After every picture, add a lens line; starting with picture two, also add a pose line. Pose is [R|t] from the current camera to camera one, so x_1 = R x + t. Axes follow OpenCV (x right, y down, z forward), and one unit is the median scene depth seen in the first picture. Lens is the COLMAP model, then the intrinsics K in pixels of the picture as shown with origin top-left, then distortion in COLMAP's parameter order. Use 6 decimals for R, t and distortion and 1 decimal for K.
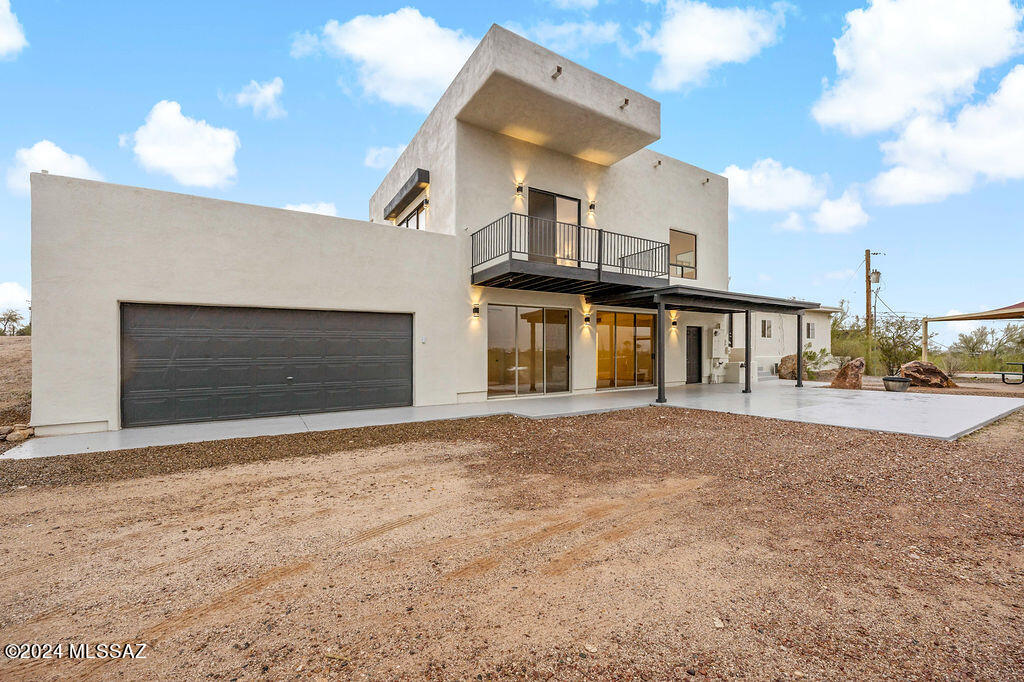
lens RADIAL K [[408.4, 0, 517.0], [0, 408.4, 350.6], [0, 0, 1]] dist [-0.002338, -0.000006]
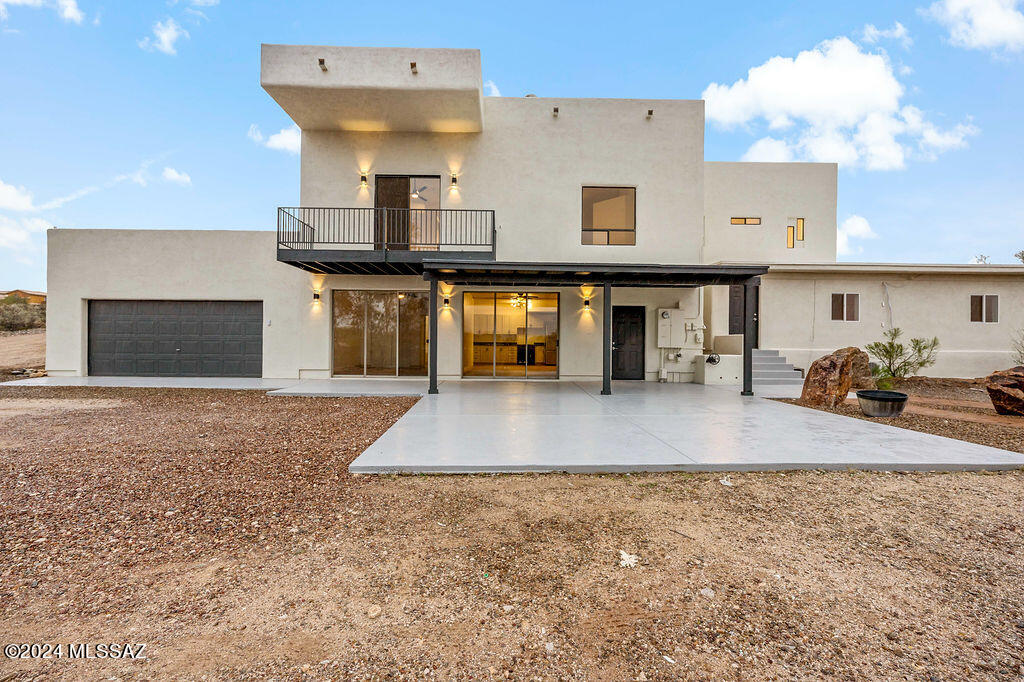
lens RADIAL K [[408.4, 0, 512.6], [0, 408.4, 332.4], [0, 0, 1]] dist [-0.002338, -0.000006]
pose [[0.855721, 0.012854, -0.517278, 0.847105], [-0.015917, 0.999872, -0.001485, -0.006472], [0.517192, 0.009504, 0.855816, 0.296497]]
